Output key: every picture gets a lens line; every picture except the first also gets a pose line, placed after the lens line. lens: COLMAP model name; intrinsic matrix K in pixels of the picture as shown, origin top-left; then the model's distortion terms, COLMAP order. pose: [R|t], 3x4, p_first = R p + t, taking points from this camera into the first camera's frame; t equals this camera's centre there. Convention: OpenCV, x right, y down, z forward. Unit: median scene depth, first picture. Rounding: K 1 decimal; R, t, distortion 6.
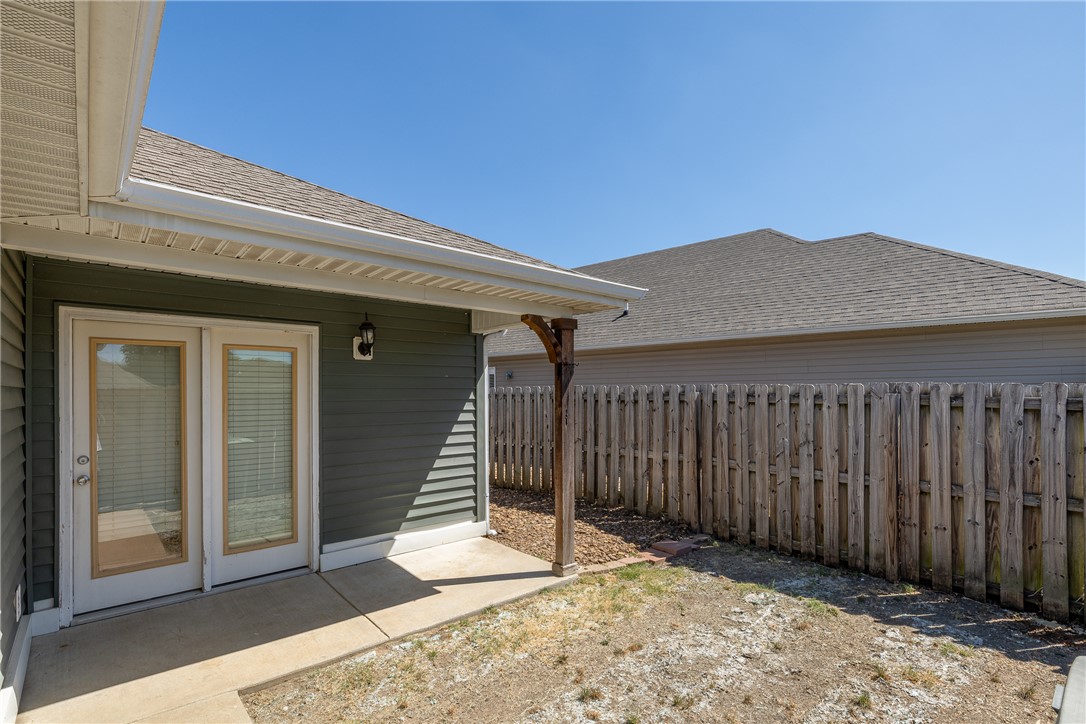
lens RADIAL K [[518.3, 0, 546.4], [0, 518.3, 386.3], [0, 0, 1]] dist [-0.003259, 0.000298]
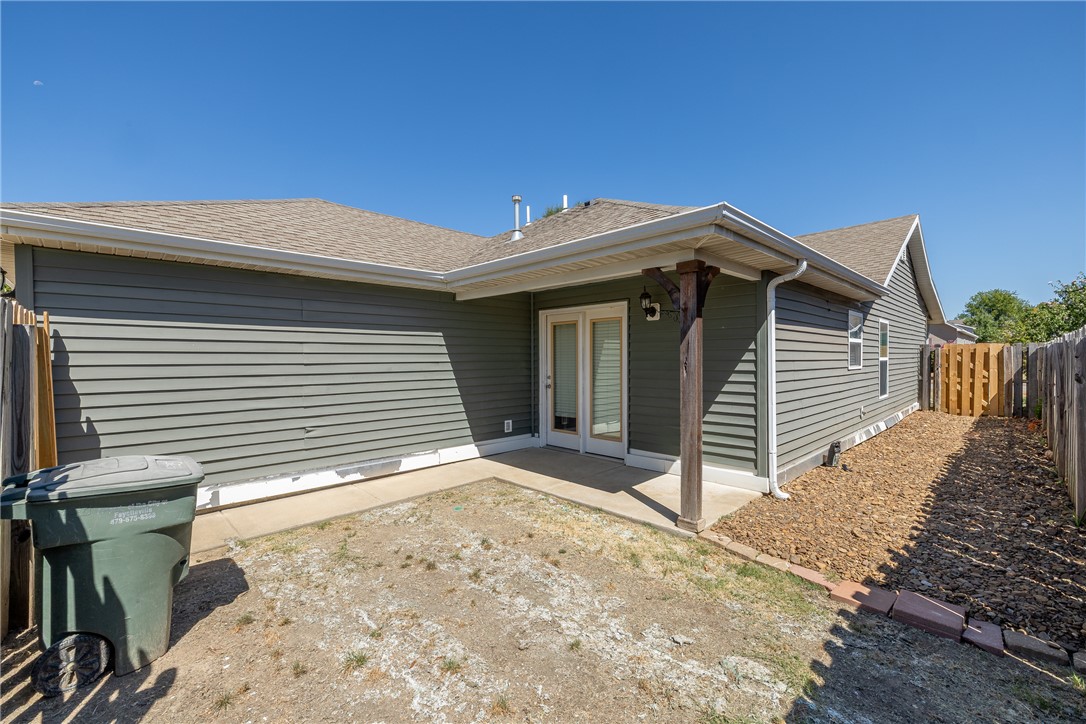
lens RADIAL K [[466.2, 0, 543.1], [0, 466.2, 362.6], [0, 0, 1]] dist [0.023437, 0.000256]
pose [[0.034797, 0.013913, -0.999298, 0.904056], [0.018188, 0.999729, 0.014552, 0.038063], [0.999229, -0.018682, 0.034535, 0.717792]]
